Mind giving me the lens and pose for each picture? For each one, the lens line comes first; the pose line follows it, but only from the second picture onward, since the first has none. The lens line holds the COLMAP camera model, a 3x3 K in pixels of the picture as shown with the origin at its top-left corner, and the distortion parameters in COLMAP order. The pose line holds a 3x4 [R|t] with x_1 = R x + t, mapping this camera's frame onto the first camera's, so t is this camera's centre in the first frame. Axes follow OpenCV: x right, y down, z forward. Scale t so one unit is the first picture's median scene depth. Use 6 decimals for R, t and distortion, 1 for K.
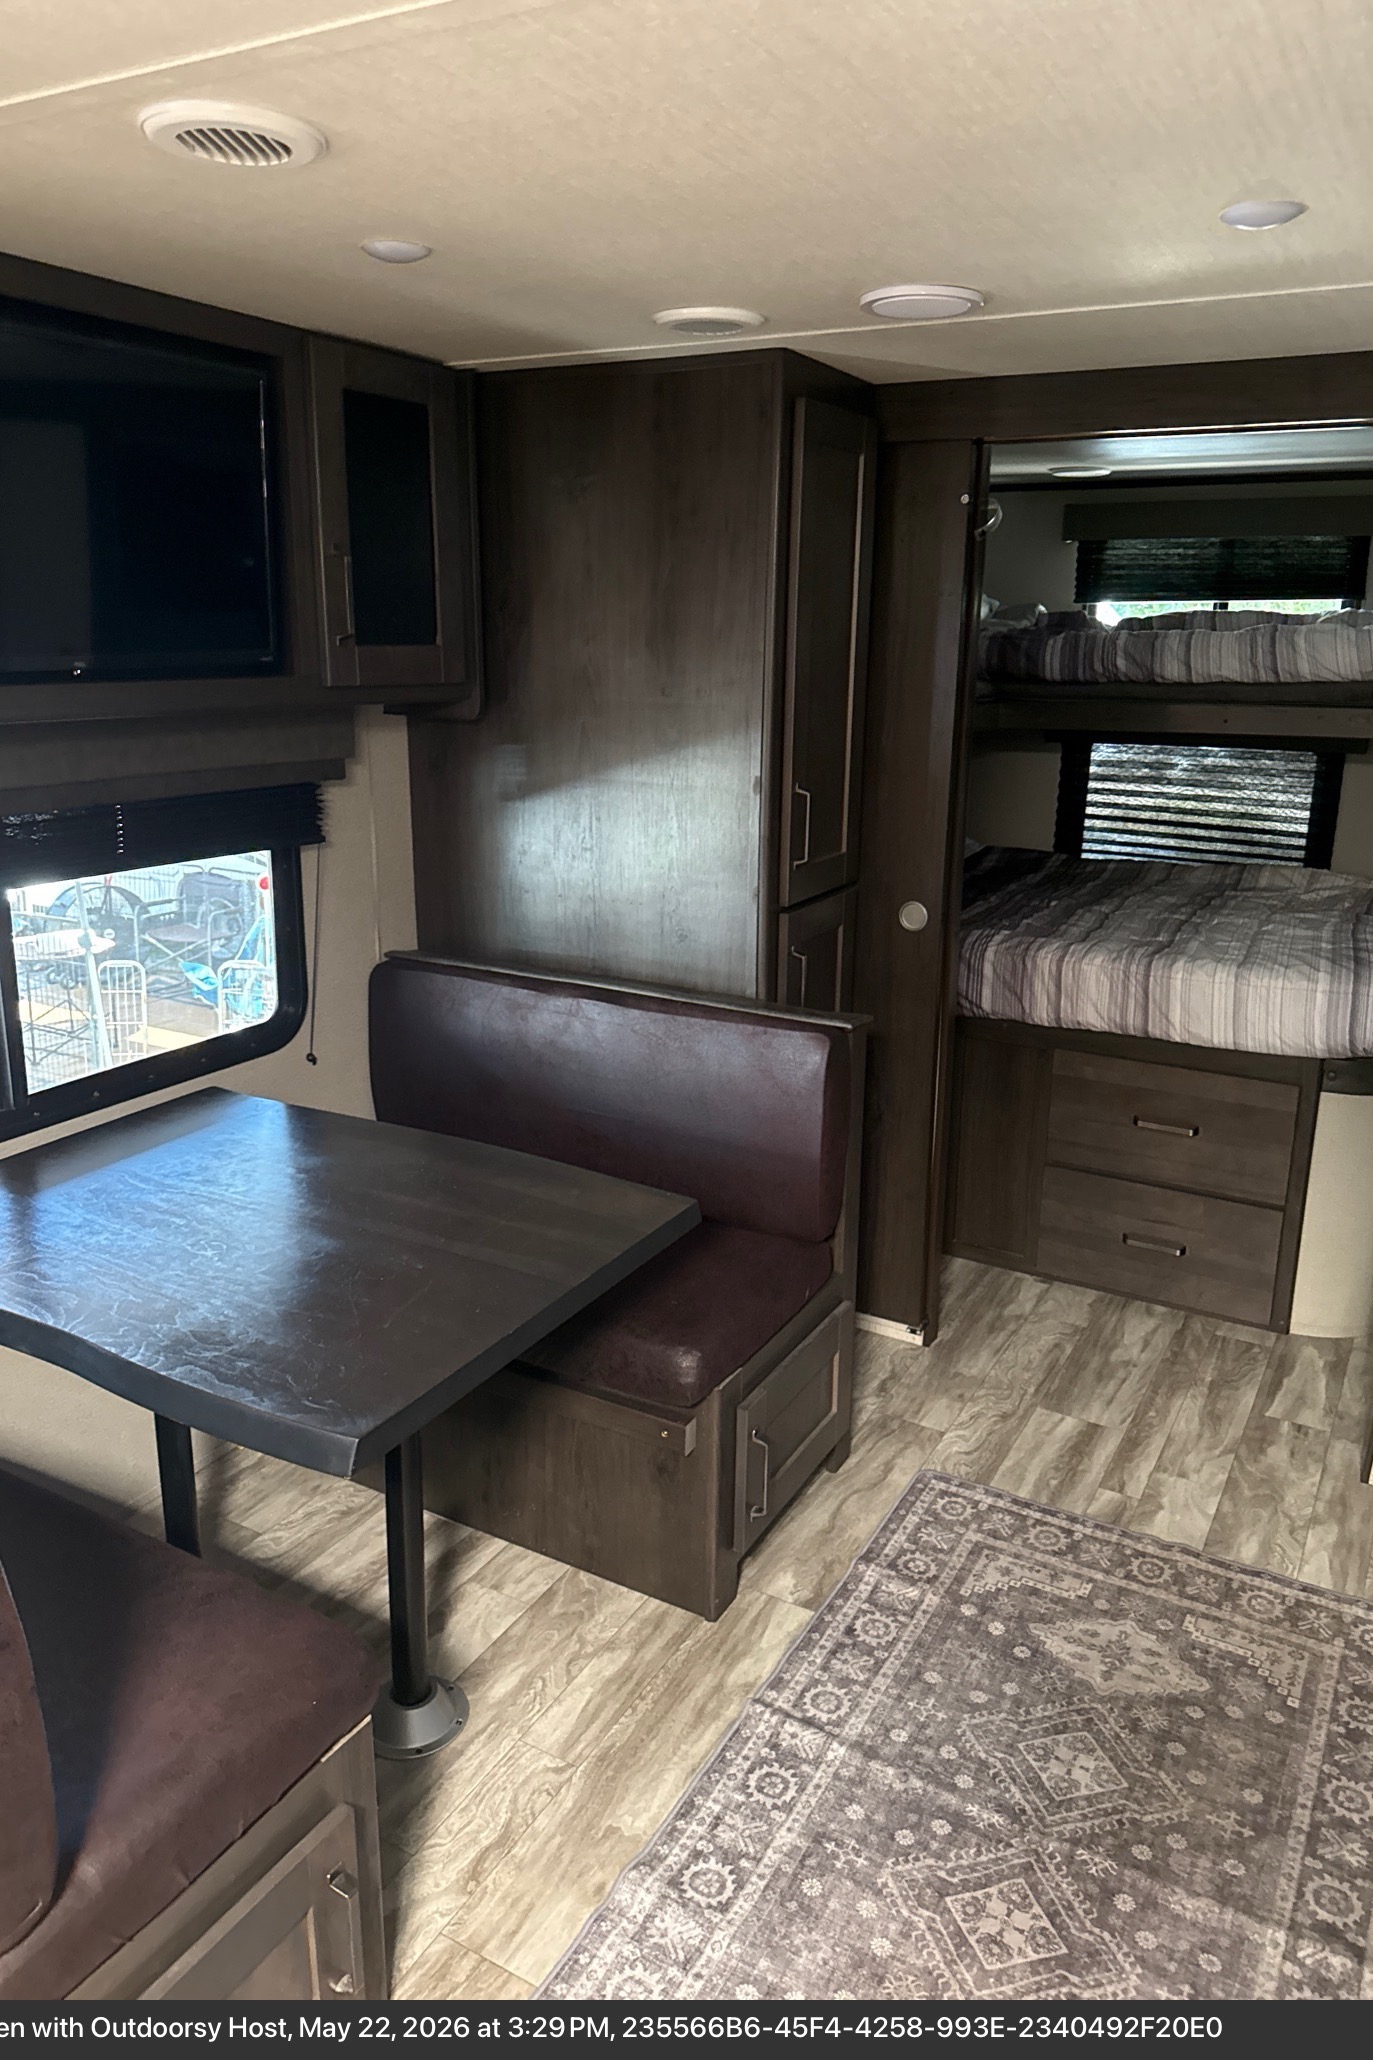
lens RADIAL K [[1428.2, 0, 686.5], [0, 1428.2, 1030.0], [0, 0, 1]] dist [-0.004226, -0.000255]
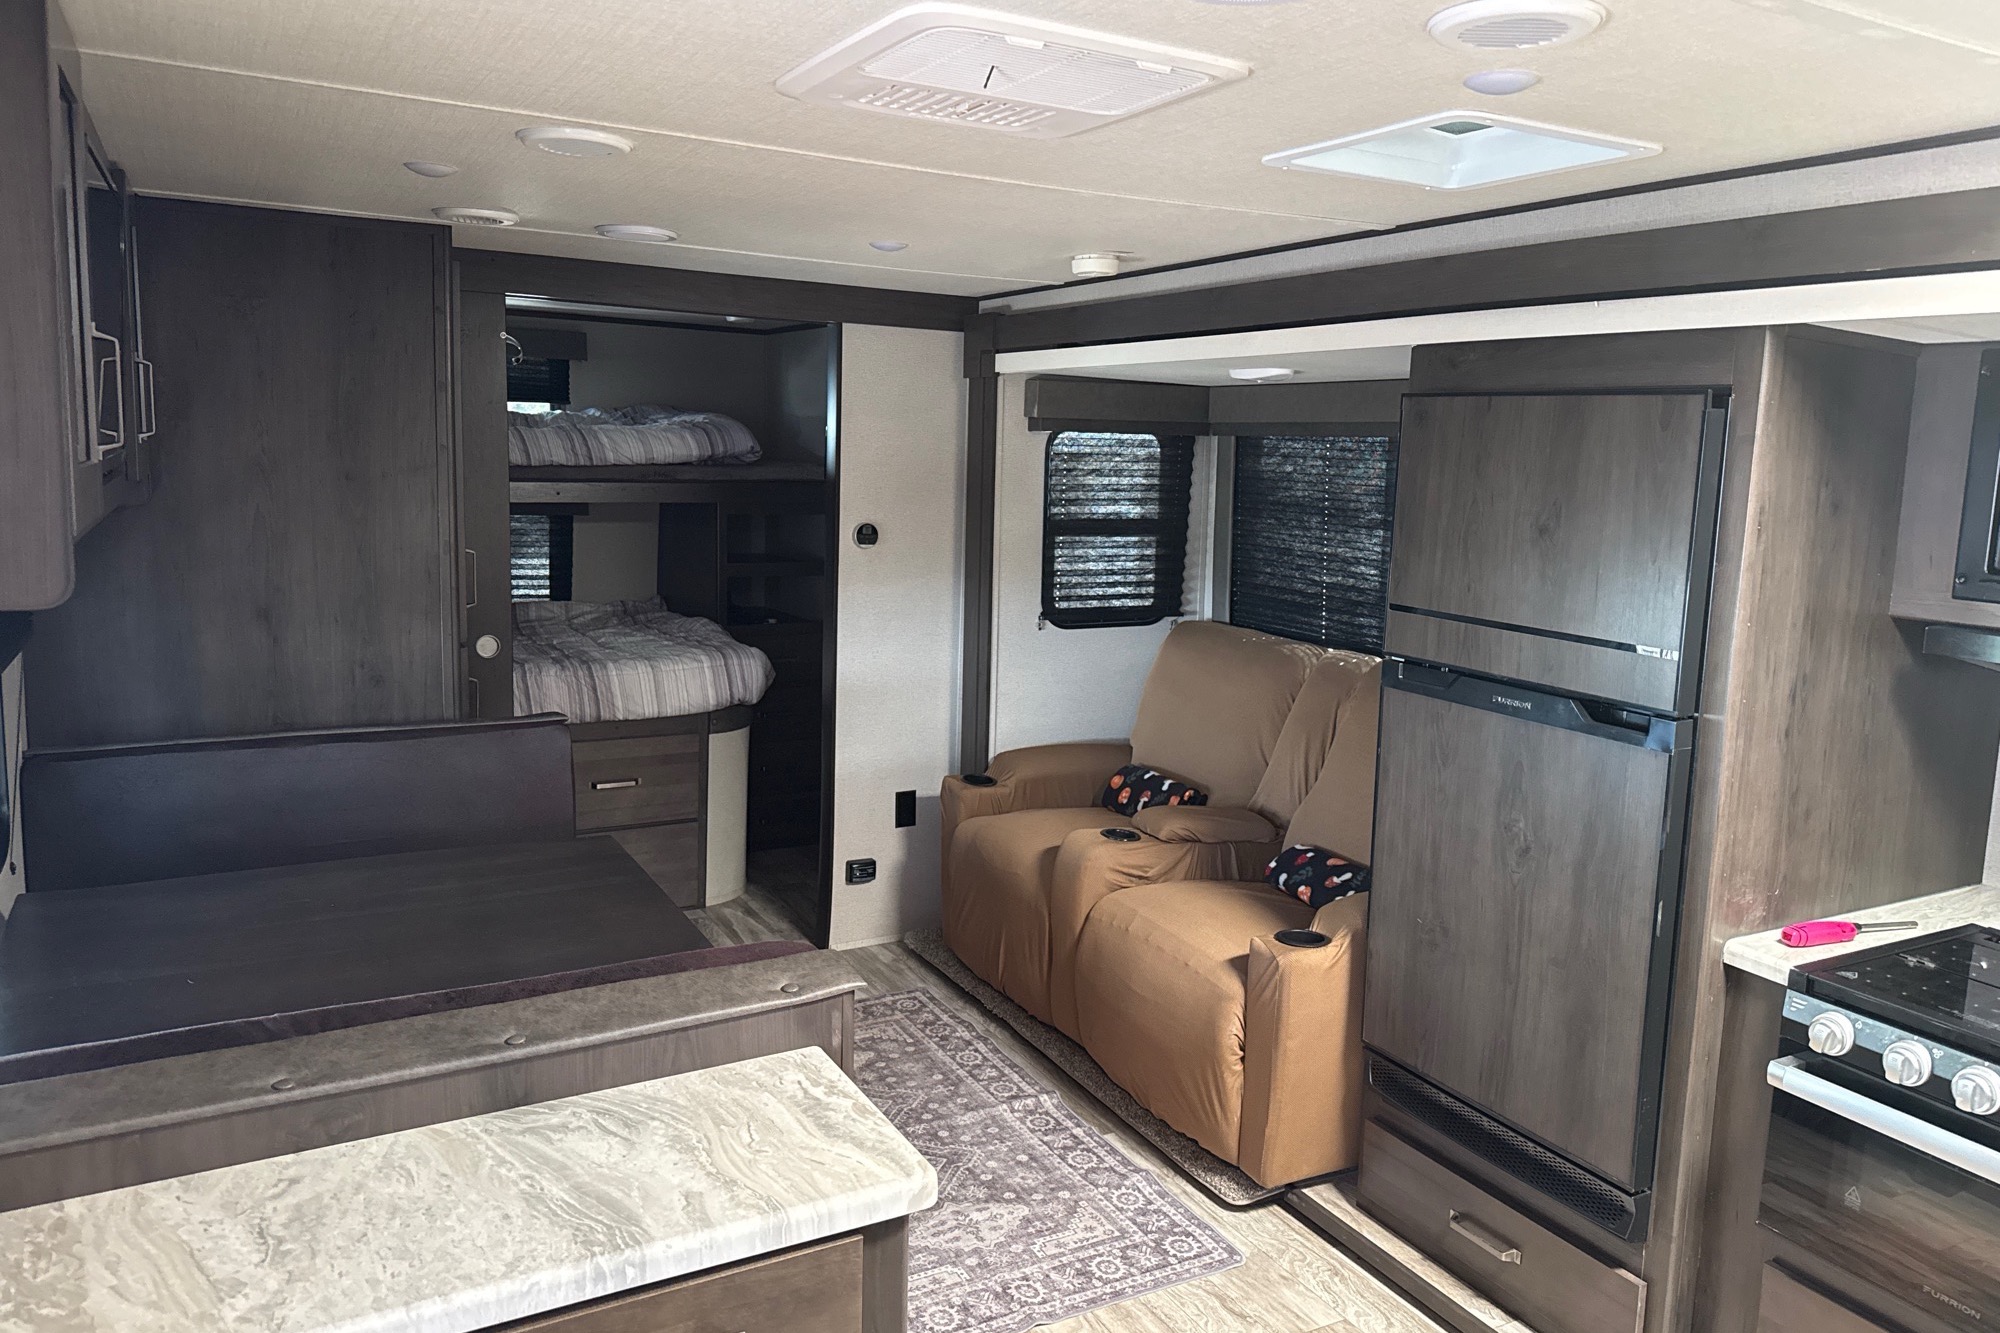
lens RADIAL K [[1421.3, 0, 1000.0], [0, 1421.3, 666.5], [0, 0, 1]] dist [0.198595, -0.000161]
pose [[0.533883, -0.133327, 0.834981, -0.681838], [0.209803, 0.977498, 0.021937, 0.004553], [-0.819117, 0.163470, 0.549842, -0.103211]]
